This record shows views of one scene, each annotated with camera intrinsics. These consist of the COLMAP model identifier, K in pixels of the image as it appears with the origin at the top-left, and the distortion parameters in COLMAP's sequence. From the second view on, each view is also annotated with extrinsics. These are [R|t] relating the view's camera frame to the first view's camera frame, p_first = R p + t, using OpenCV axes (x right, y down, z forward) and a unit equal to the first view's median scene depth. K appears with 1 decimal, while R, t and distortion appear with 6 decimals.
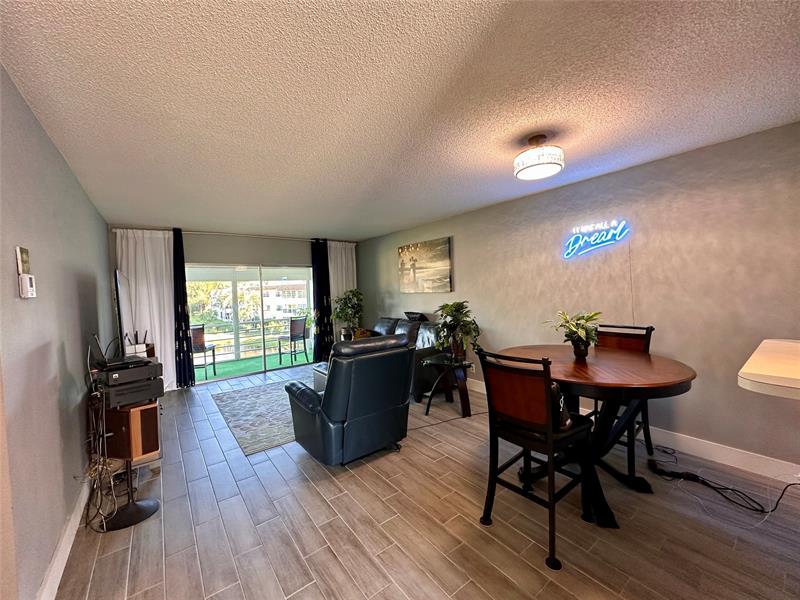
lens RADIAL K [[319.0, 0, 400.0], [0, 319.0, 300.0], [0, 0, 1]] dist [-0.000770, 0.000002]
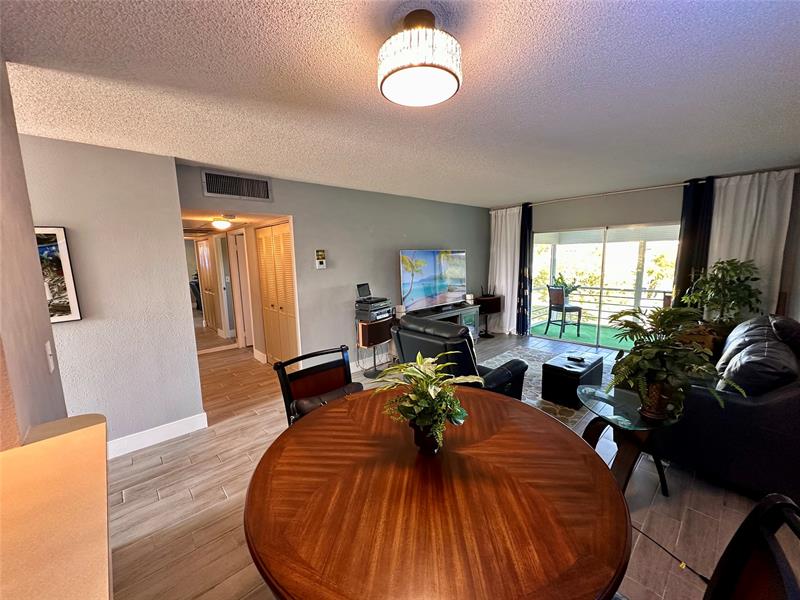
lens RADIAL K [[319.0, 0, 400.0], [0, 319.0, 300.0], [0, 0, 1]] dist [-0.000770, 0.000002]
pose [[0.089201, 0.171583, -0.981123, 0.386745], [-0.014862, 0.985169, 0.170939, -0.052040], [0.995903, -0.000667, 0.090429, 0.344611]]
